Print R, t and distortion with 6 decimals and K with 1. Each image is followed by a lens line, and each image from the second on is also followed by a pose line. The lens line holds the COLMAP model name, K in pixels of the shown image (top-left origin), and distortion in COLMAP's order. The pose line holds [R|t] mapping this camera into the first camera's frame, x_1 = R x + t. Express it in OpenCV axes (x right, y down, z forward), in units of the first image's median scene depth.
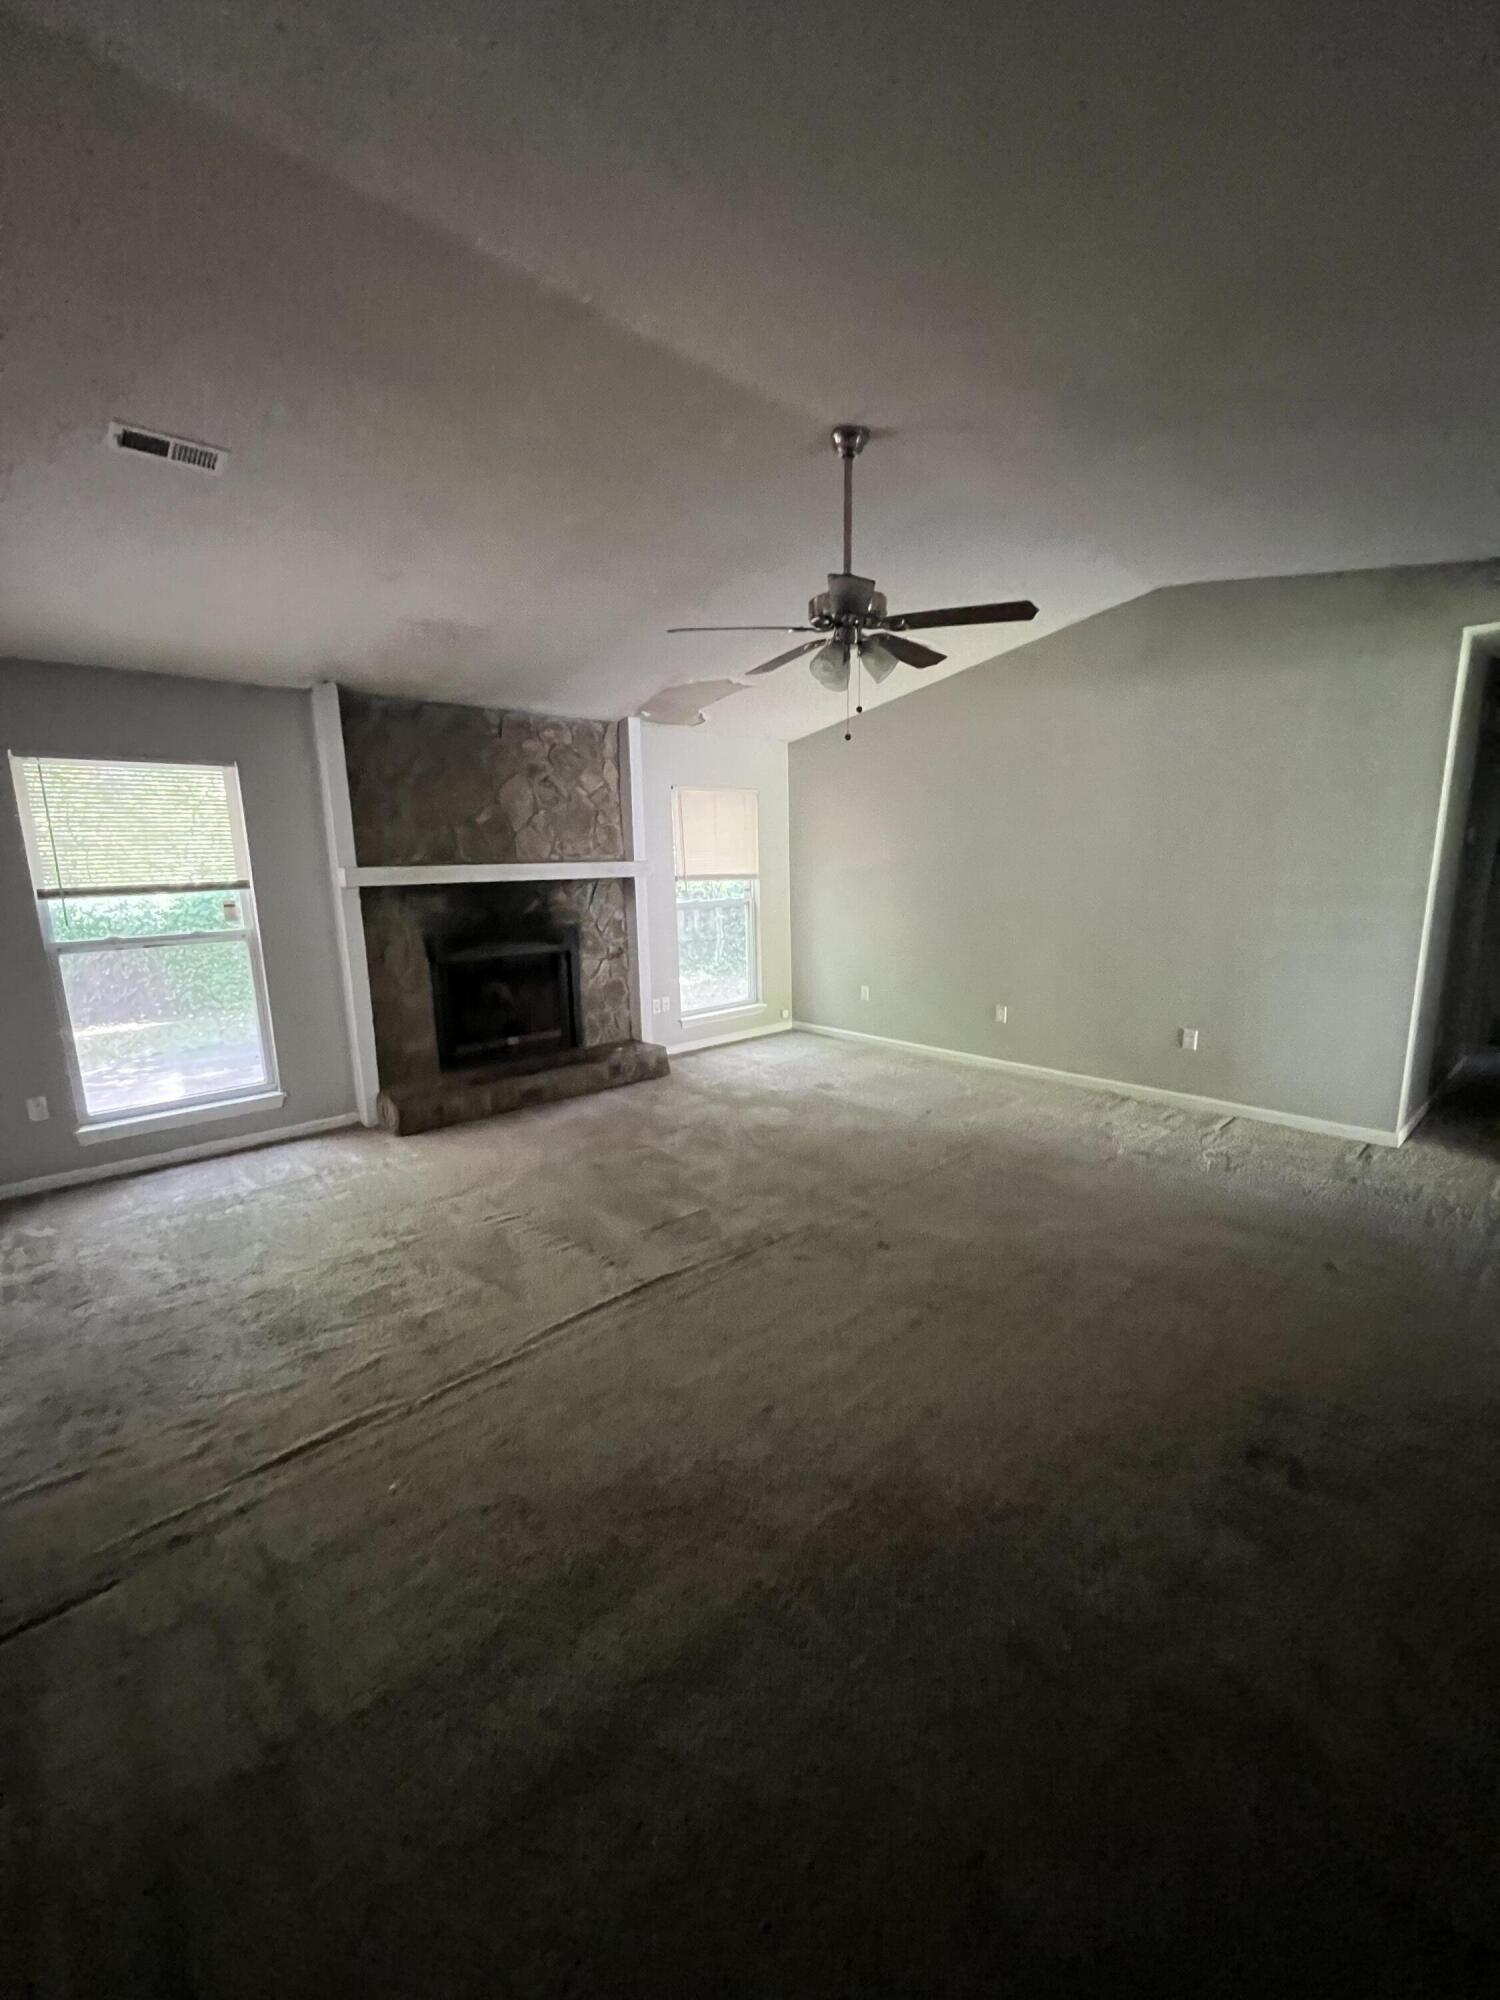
lens RADIAL K [[796.8, 0, 753.8], [0, 796.8, 1001.4], [0, 0, 1]] dist [-0.001082, -0.000101]
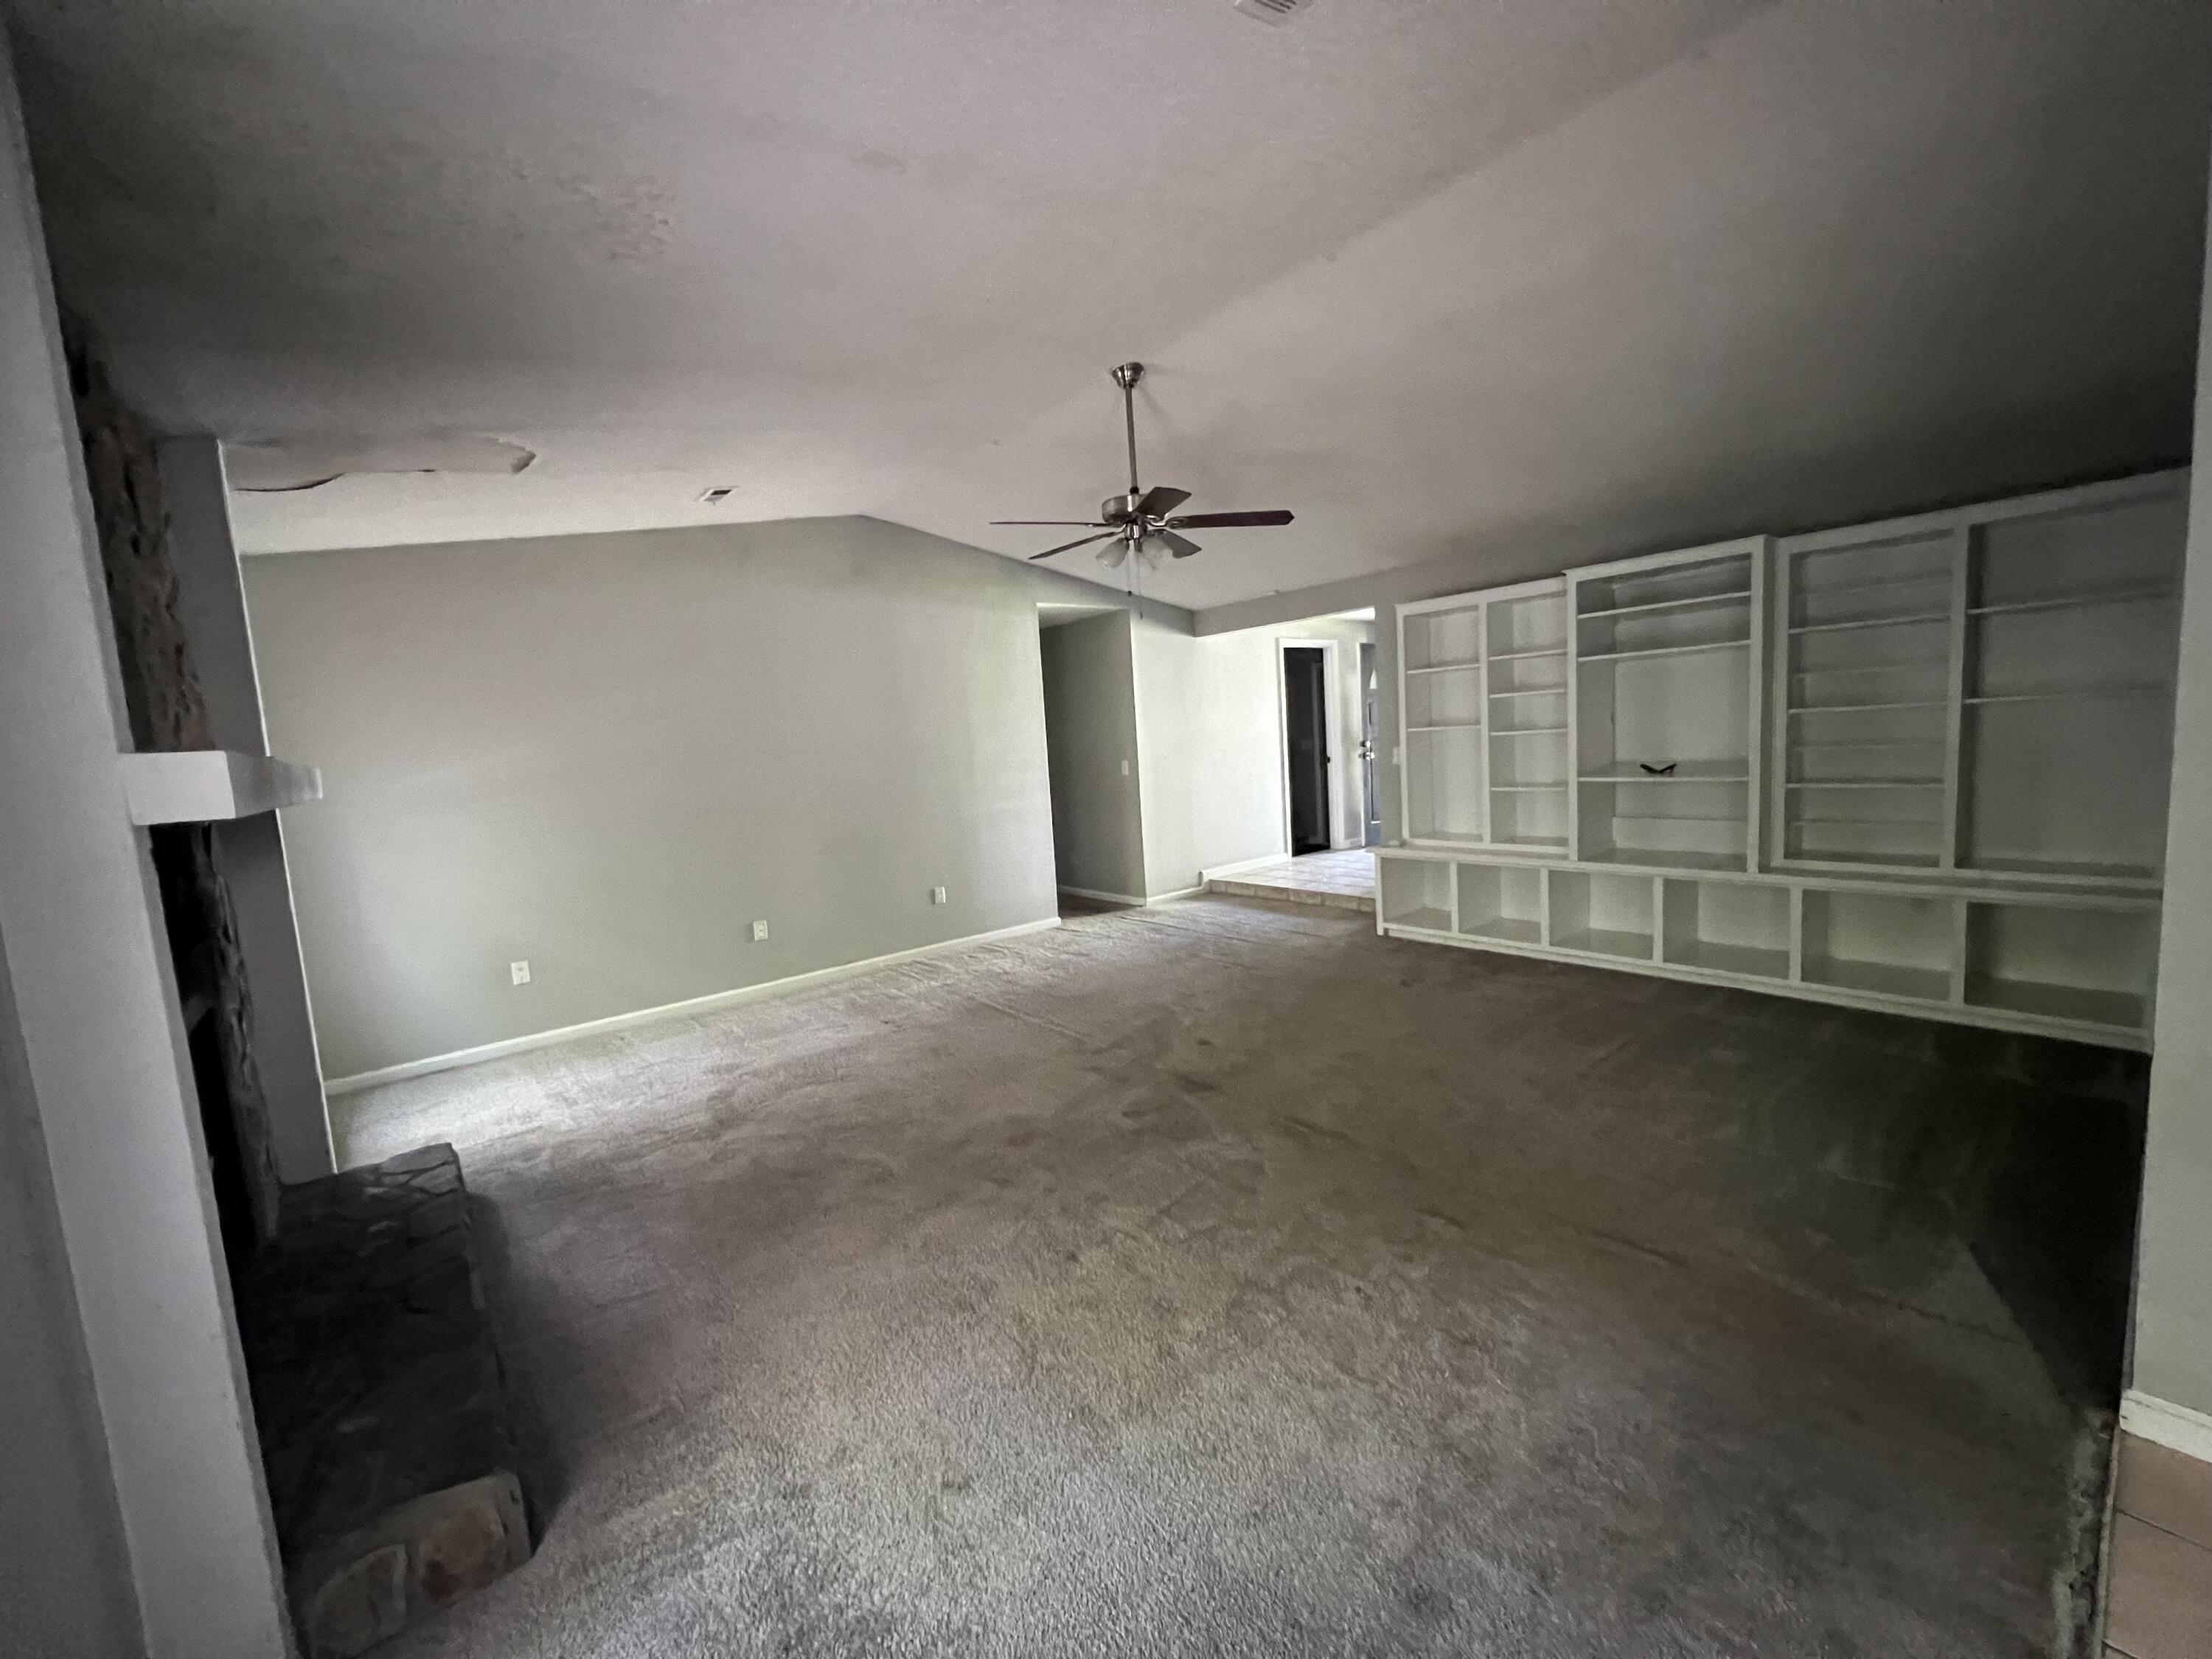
lens RADIAL K [[881.3, 0, 1105.3], [0, 881.3, 828.5], [0, 0, 1]] dist [-0.001082, -0.000101]
pose [[0.049878, -0.094313, 0.994292, -0.726002], [0.233270, 0.969097, 0.080221, -0.095692], [-0.971132, 0.227937, 0.070337, 0.616249]]
